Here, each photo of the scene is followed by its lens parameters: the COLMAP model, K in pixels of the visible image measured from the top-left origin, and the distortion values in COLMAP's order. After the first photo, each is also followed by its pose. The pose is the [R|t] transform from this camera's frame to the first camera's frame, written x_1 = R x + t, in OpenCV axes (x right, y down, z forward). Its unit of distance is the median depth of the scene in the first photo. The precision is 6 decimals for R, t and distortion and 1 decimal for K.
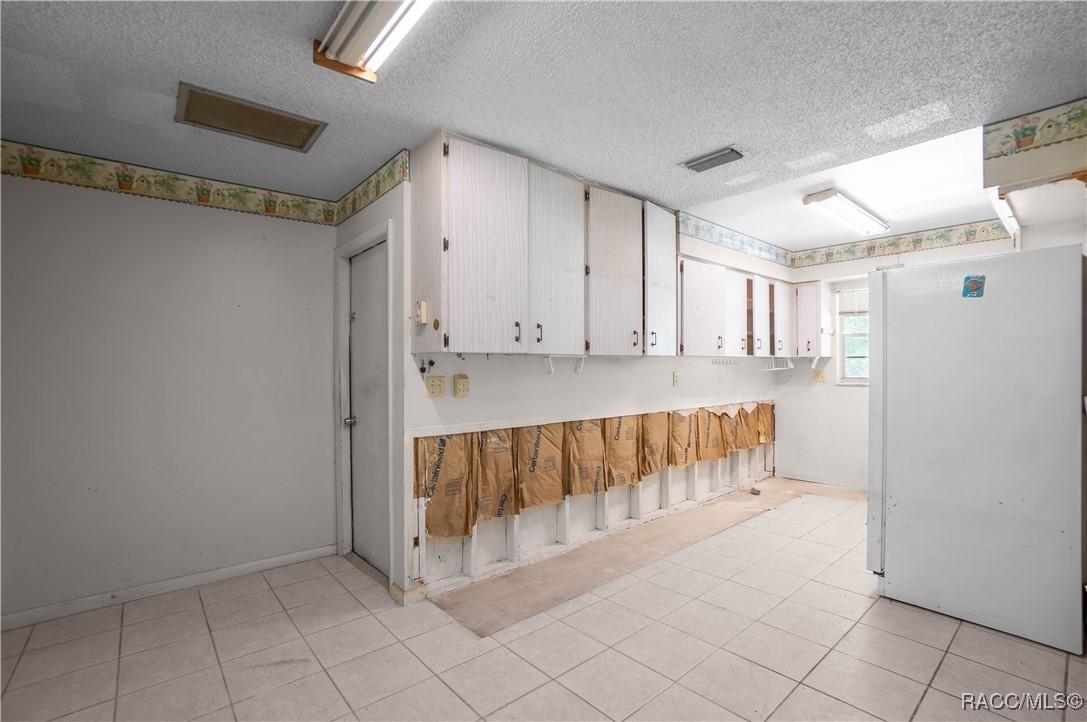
lens RADIAL K [[483.7, 0, 543.5], [0, 483.7, 361.0], [0, 0, 1]] dist [-0.049205, 0.022689]
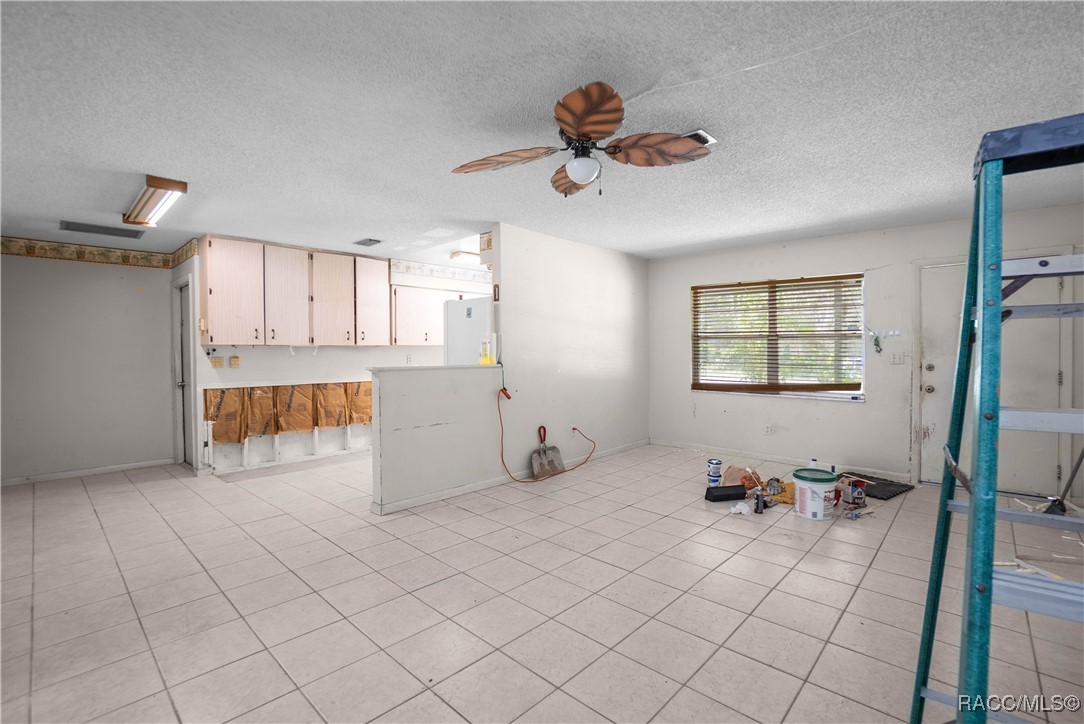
lens RADIAL K [[482.4, 0, 542.0], [0, 482.4, 362.0], [0, 0, 1]] dist [-0.049205, 0.022689]
pose [[0.994638, -0.006457, 0.103213, 0.766820], [0.003741, 0.999642, 0.026484, 0.006252], [-0.103347, -0.025956, 0.994307, -0.878976]]
